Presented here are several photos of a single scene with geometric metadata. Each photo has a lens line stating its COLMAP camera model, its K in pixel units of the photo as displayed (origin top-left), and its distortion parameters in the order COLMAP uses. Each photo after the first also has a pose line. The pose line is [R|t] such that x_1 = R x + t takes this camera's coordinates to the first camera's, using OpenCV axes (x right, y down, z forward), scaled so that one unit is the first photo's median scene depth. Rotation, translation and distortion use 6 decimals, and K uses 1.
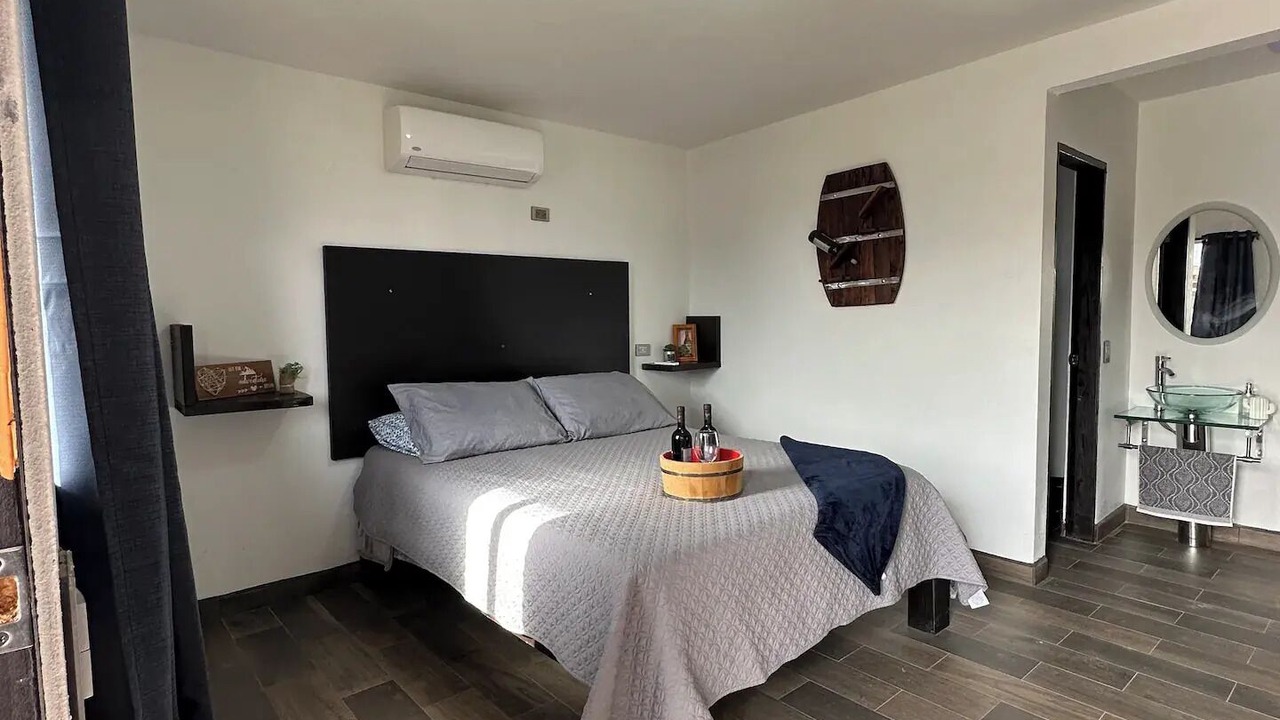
lens RADIAL K [[710.2, 0, 644.1], [0, 710.2, 362.2], [0, 0, 1]] dist [0.003251, 0.000152]
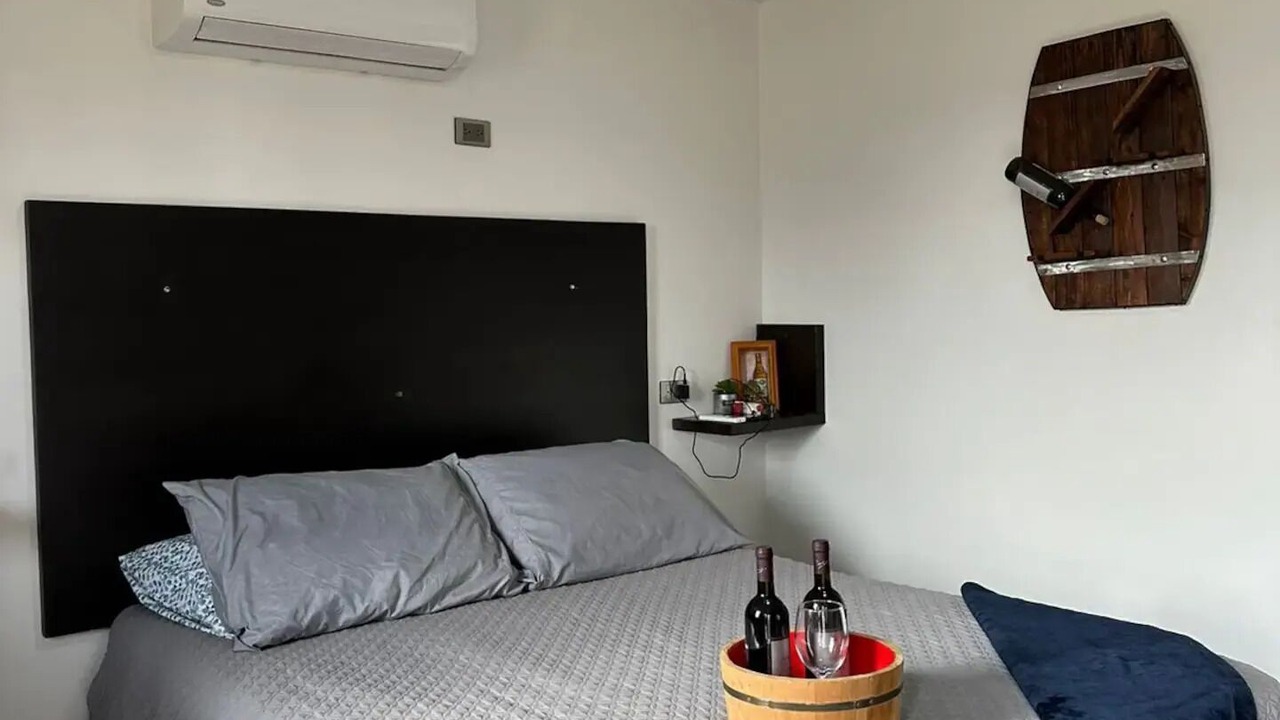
lens RADIAL K [[1238.9, 0, 642.0], [0, 1238.9, 358.0], [0, 0, 1]] dist [0.146942, -0.289344]
pose [[0.999746, -0.006065, -0.021689, -0.006598], [0.005656, 0.999806, -0.018880, -0.031002], [0.021800, 0.018753, 0.999586, 0.119639]]
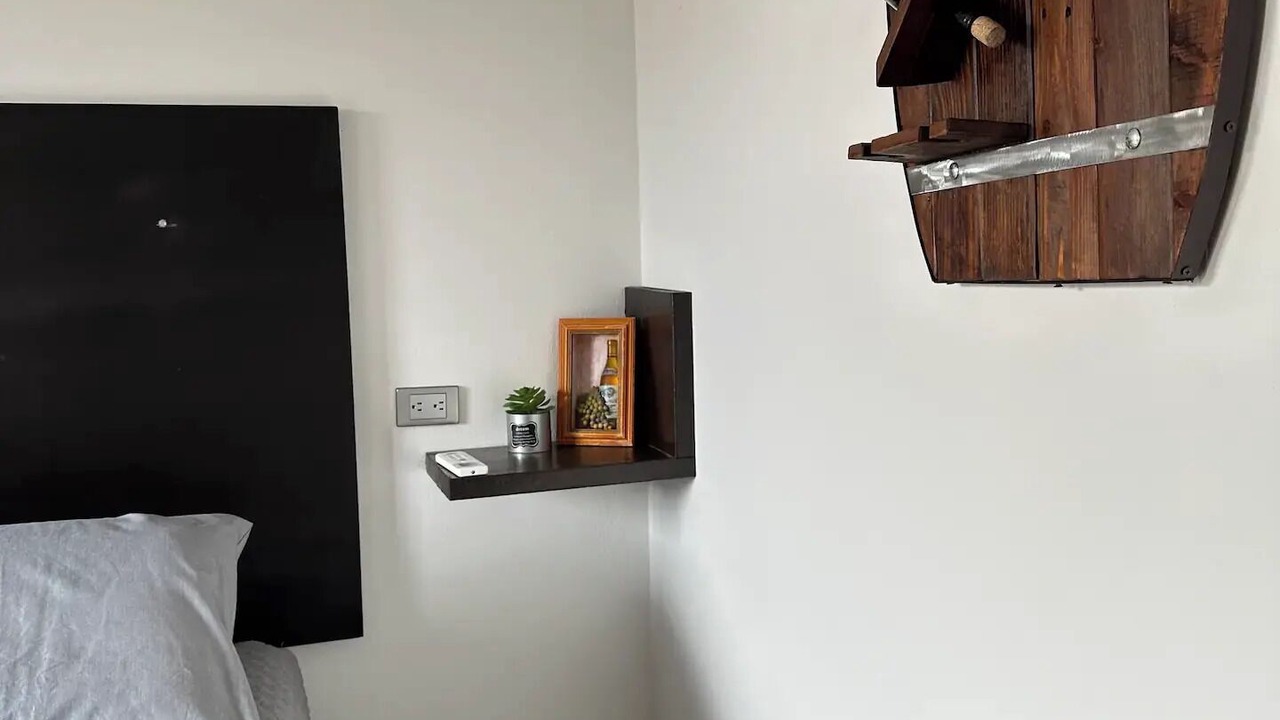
lens RADIAL K [[1238.9, 0, 642.0], [0, 1238.9, 358.0], [0, 0, 1]] dist [0.146942, -0.289344]
pose [[0.924609, 0.027671, -0.379912, 0.342051], [-0.011899, 0.998969, 0.043802, -0.076028], [0.380732, -0.035979, 0.923985, 0.693825]]
